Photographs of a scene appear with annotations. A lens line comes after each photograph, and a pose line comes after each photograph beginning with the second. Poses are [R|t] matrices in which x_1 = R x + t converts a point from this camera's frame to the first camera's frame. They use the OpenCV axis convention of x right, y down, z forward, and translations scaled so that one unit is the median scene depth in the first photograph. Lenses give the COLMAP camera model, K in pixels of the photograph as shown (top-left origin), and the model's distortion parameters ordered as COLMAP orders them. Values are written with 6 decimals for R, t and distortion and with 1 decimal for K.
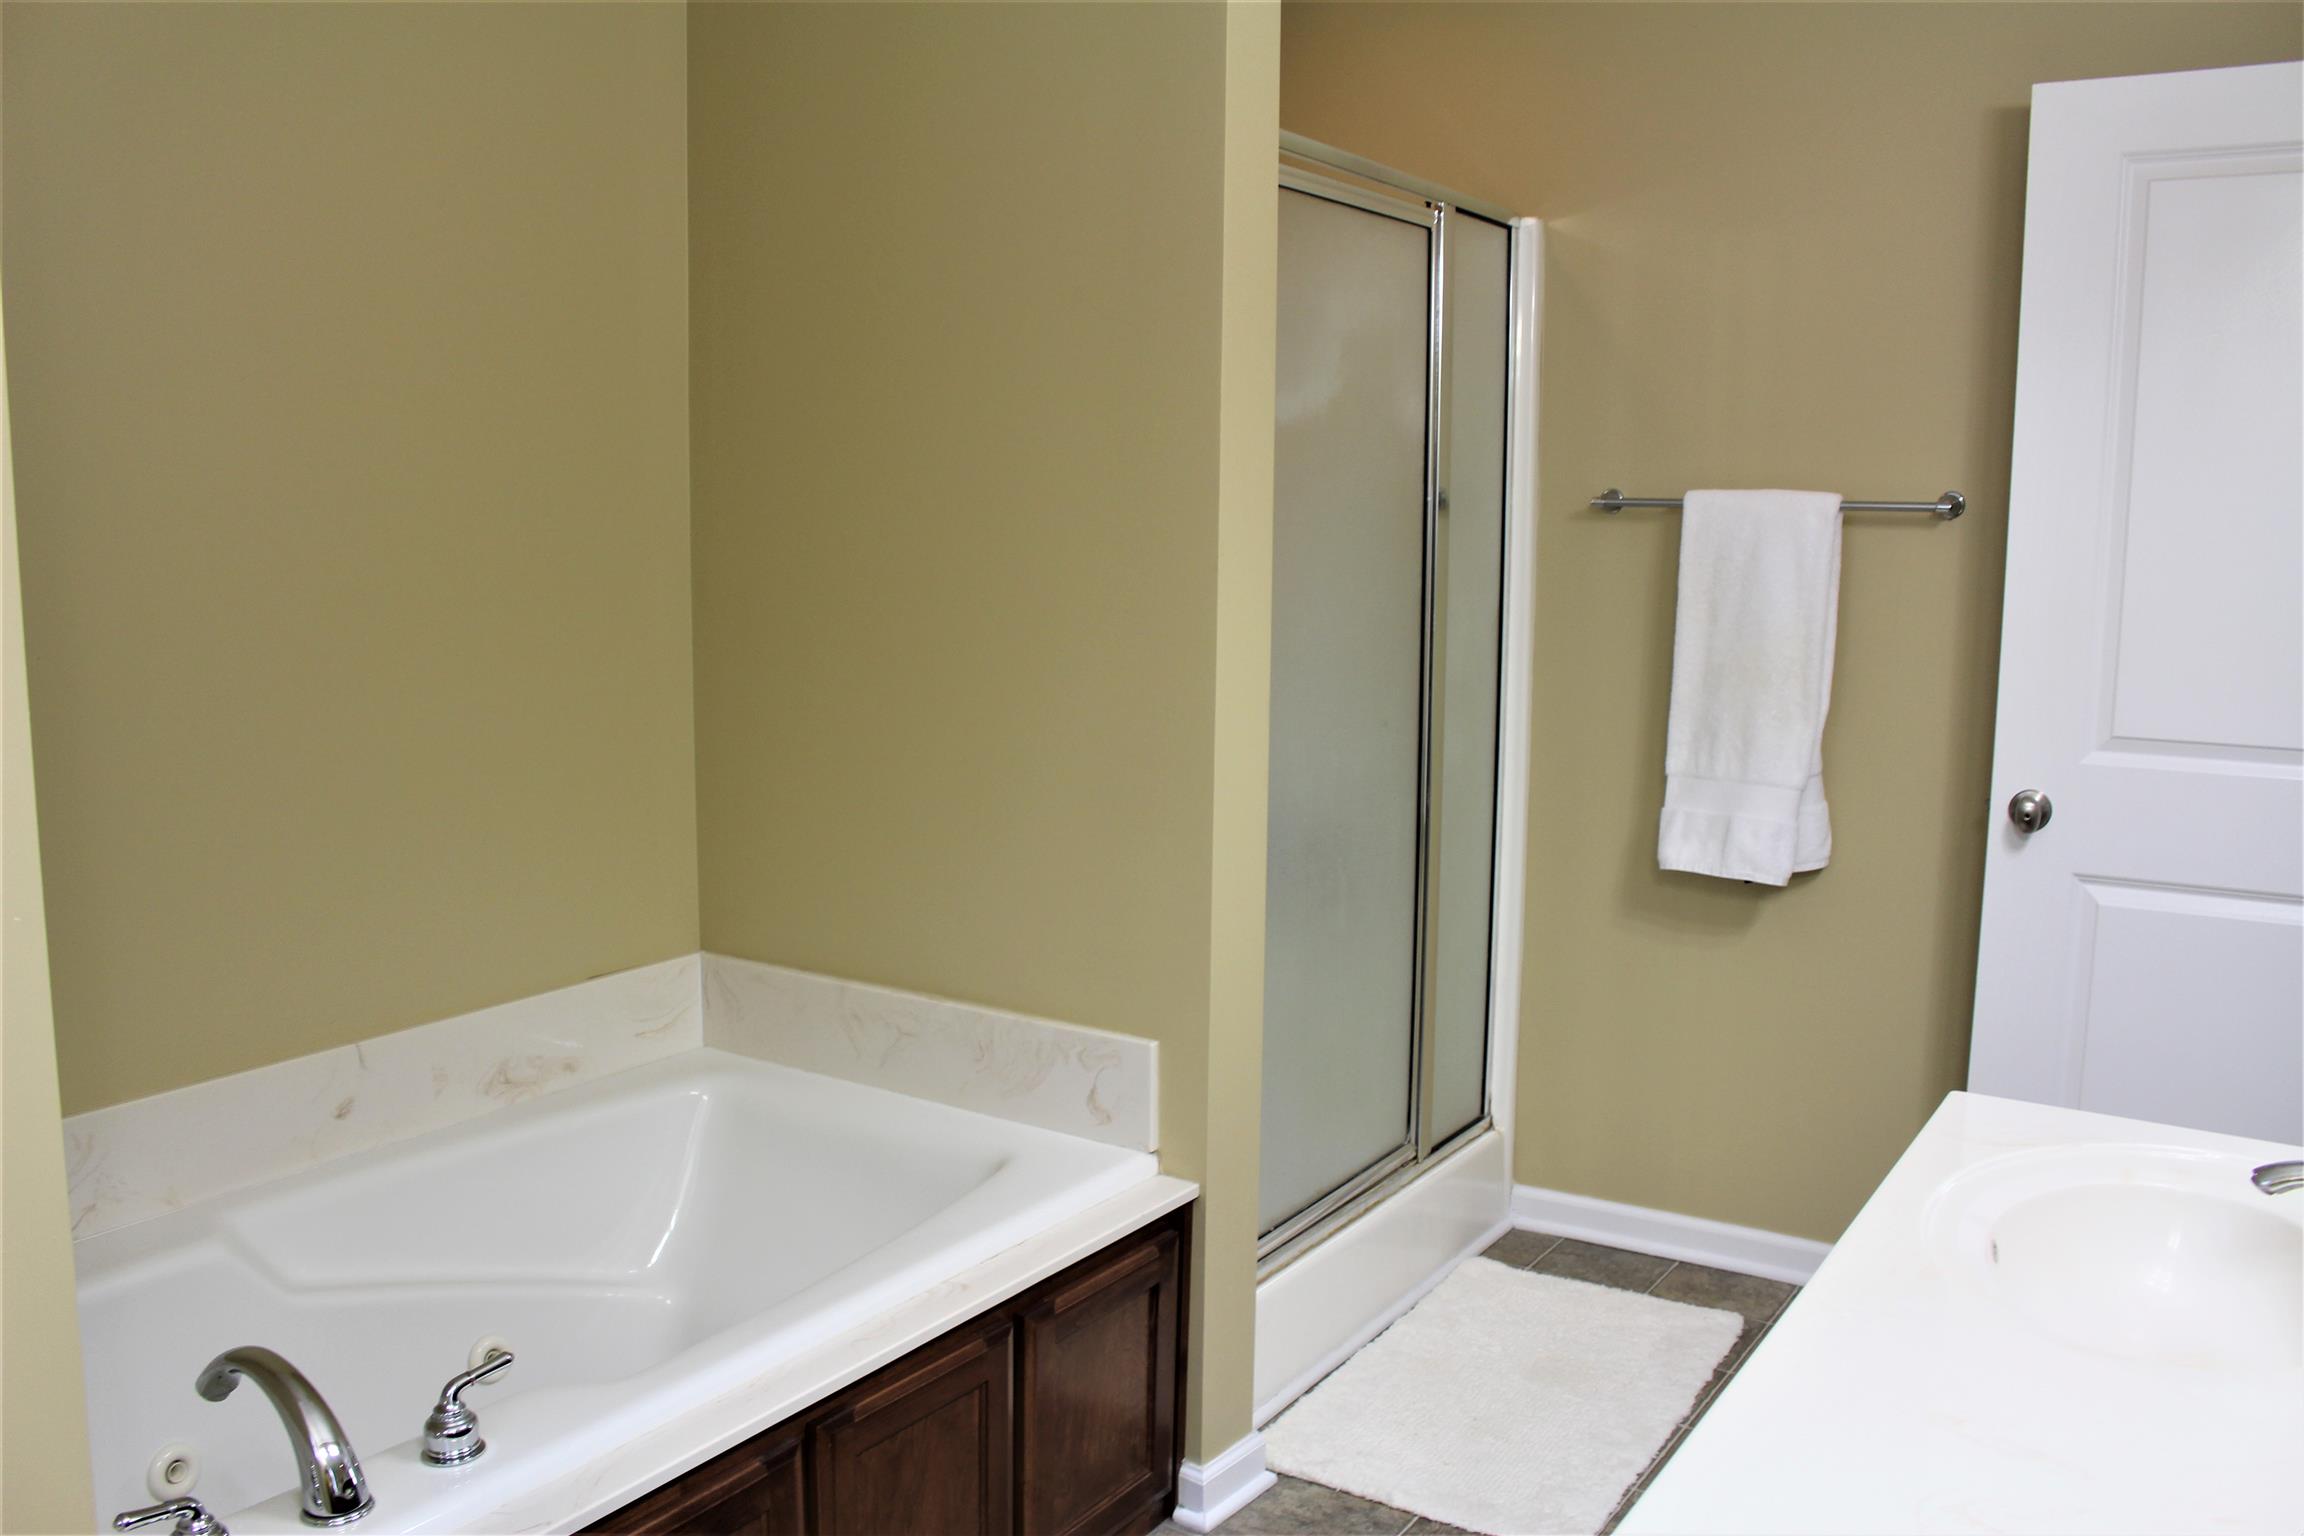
lens RADIAL K [[1927.1, 0, 1152.0], [0, 1927.1, 768.0], [0, 0, 1]] dist [-0.132951, 0.059654]
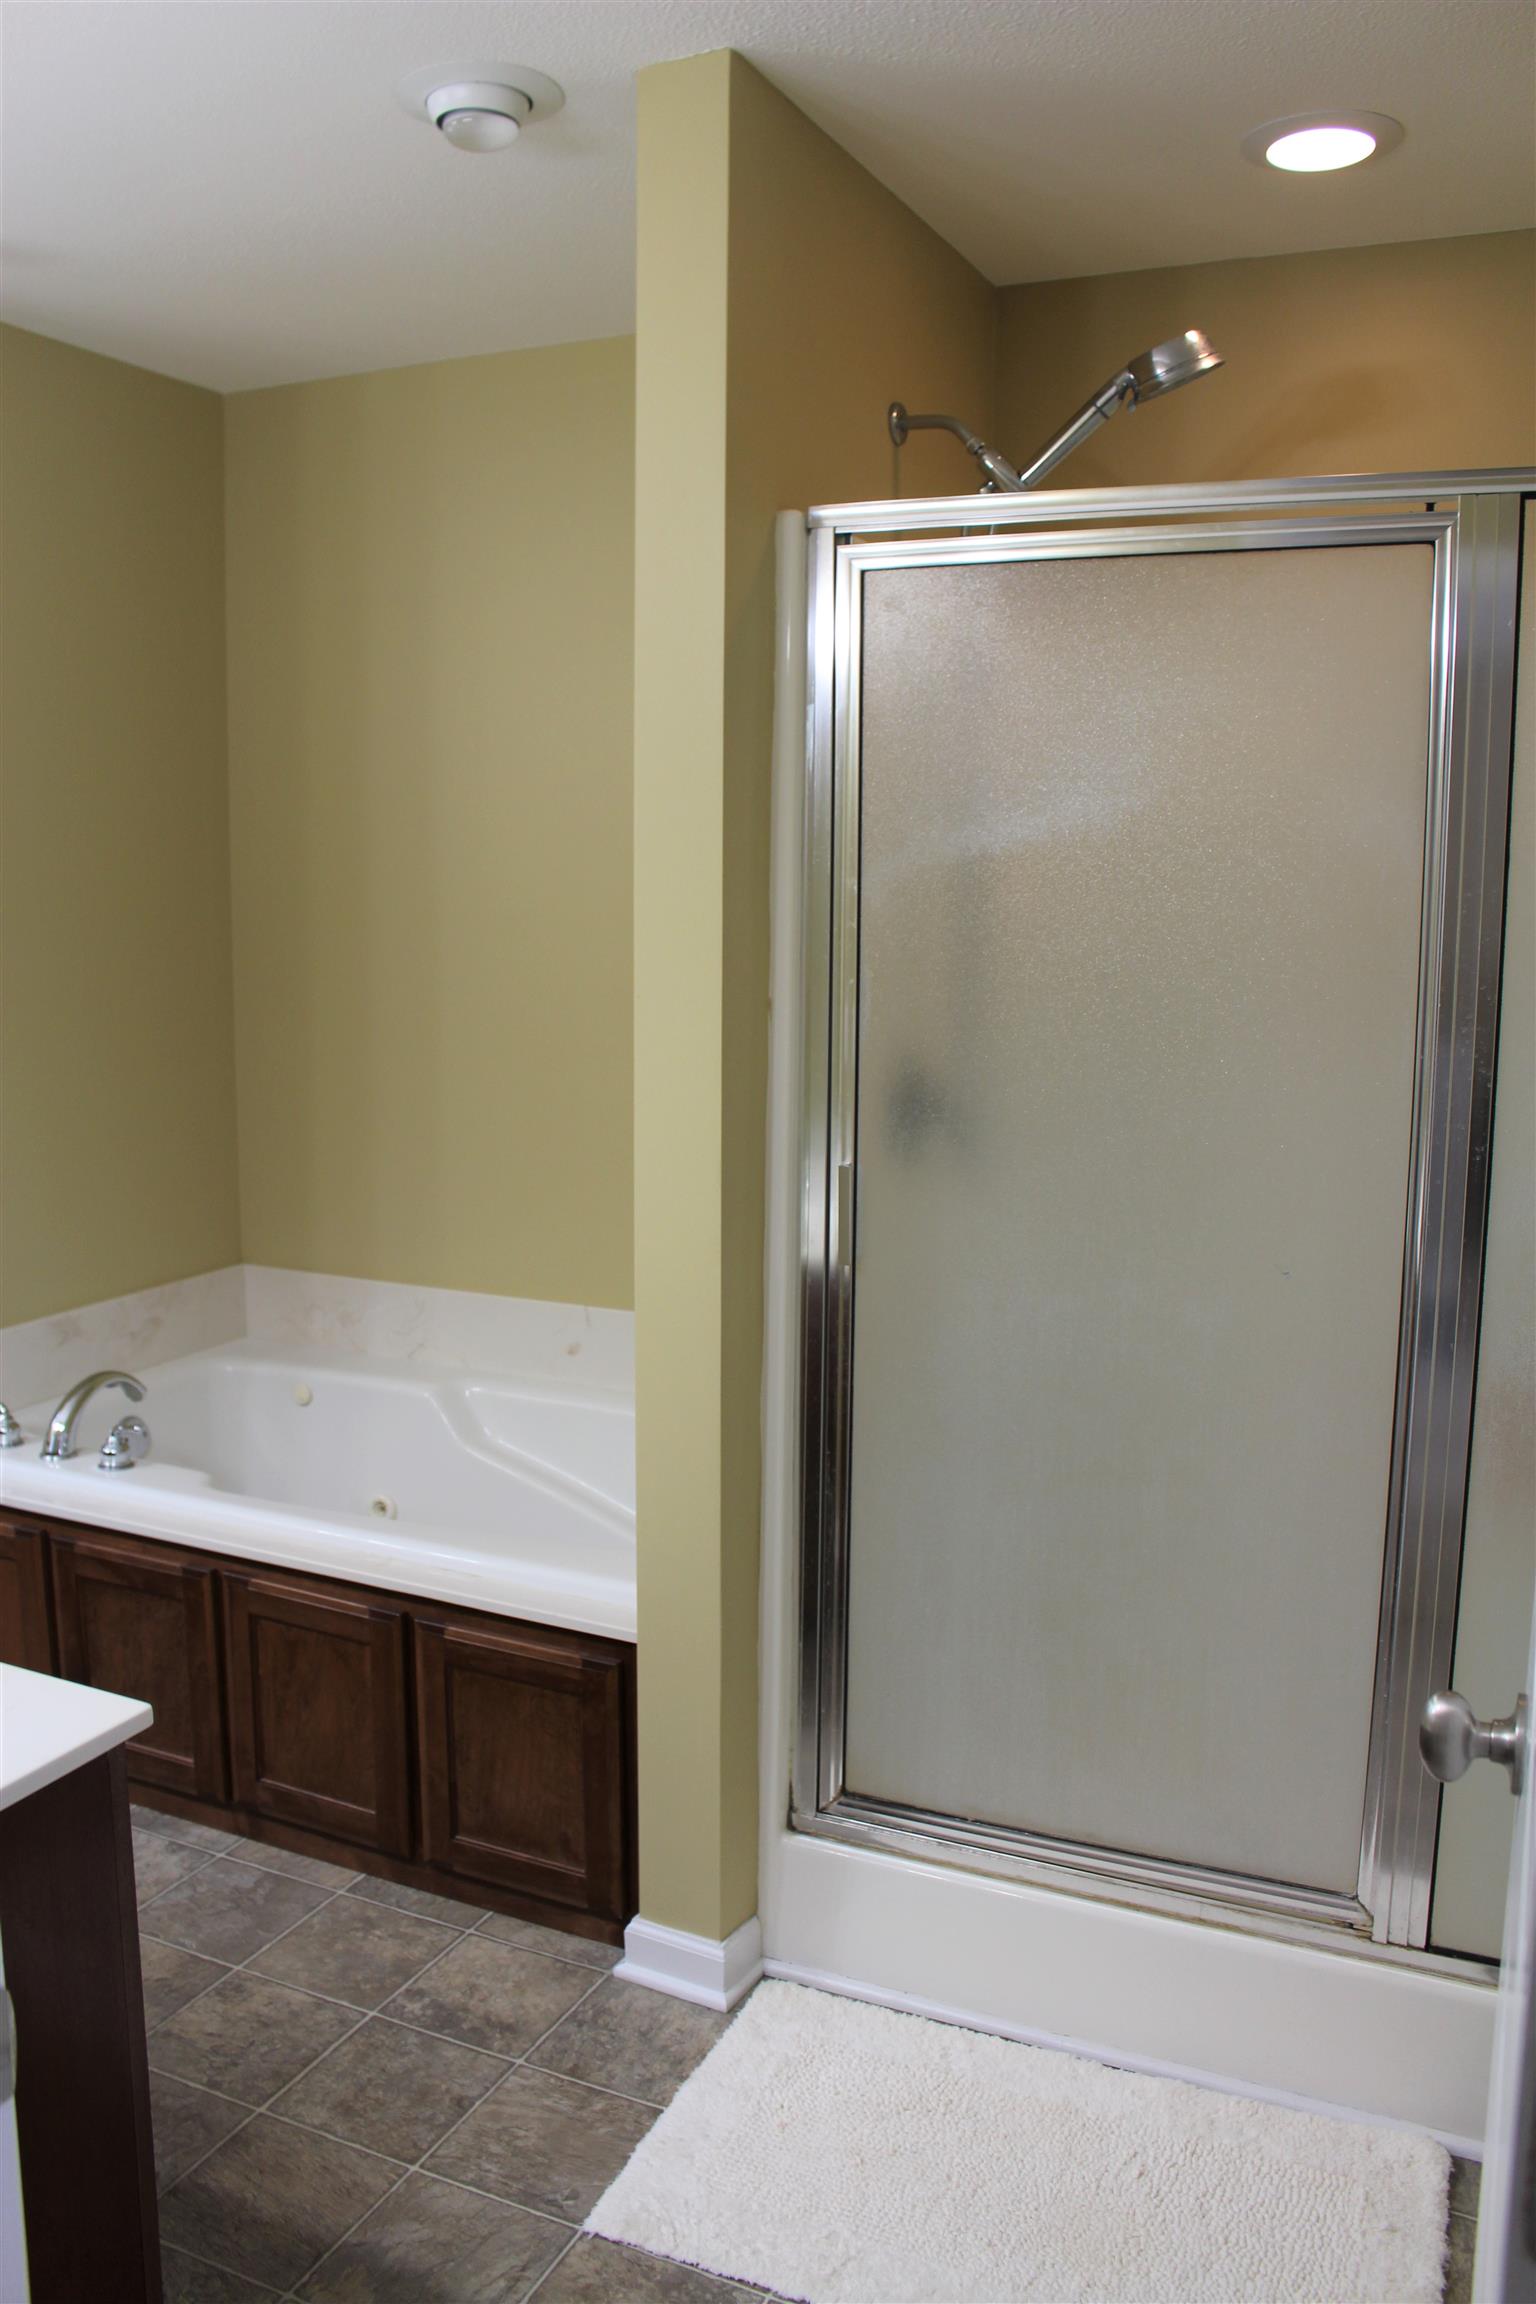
lens RADIAL K [[1927.1, 0, 768.0], [0, 1927.1, 1152.0], [0, 0, 1]] dist [-0.132951, 0.059654]
pose [[0.139069, 0.135521, -0.980966, 1.015655], [-0.150498, 0.981978, 0.114325, -0.155555], [0.978780, 0.131735, 0.156958, 0.924609]]
